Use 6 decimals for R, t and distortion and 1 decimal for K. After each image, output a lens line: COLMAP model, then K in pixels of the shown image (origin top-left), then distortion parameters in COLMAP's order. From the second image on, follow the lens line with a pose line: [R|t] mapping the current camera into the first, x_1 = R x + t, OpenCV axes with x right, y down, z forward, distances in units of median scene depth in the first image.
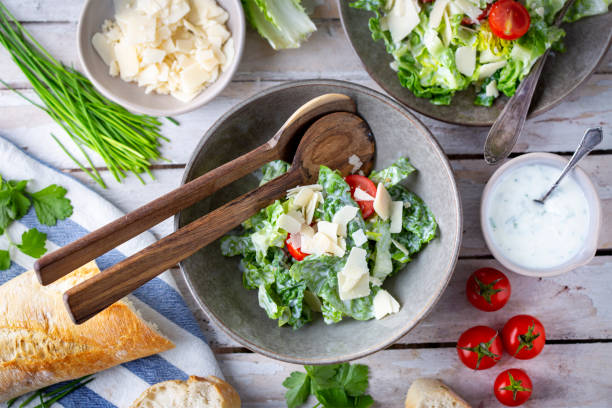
lens RADIAL K [[2034.6, 0, 306.0], [0, 2034.6, 204.0], [0, 0, 1]] dist [-0.163316, -0.210408]
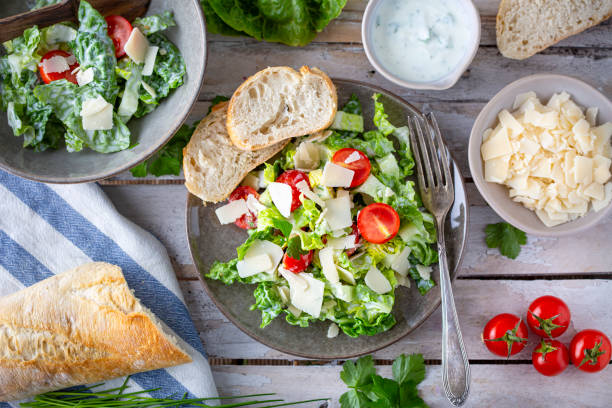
lens RADIAL K [[2034.6, 0, 306.0], [0, 2034.6, 204.0], [0, 0, 1]] dist [-0.163316, -0.210408]
pose [[0.987681, 0.149052, -0.047652, 0.184260], [-0.150693, 0.988033, -0.032910, 0.101291], [0.042176, 0.039685, 0.998322, -0.034960]]
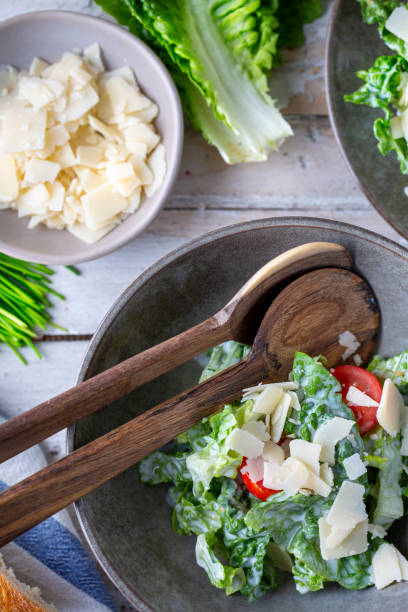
lens RADIAL K [[2098.3, 0, 204.0], [0, 2098.3, 306.0], [0, 0, 1]] dist [-0.151614, -0.230302]
pose [[0.999568, 0.019844, -0.021671, -0.007787], [-0.018846, 0.998794, 0.045328, -0.062297], [0.022544, -0.044900, 0.998737, 0.335141]]
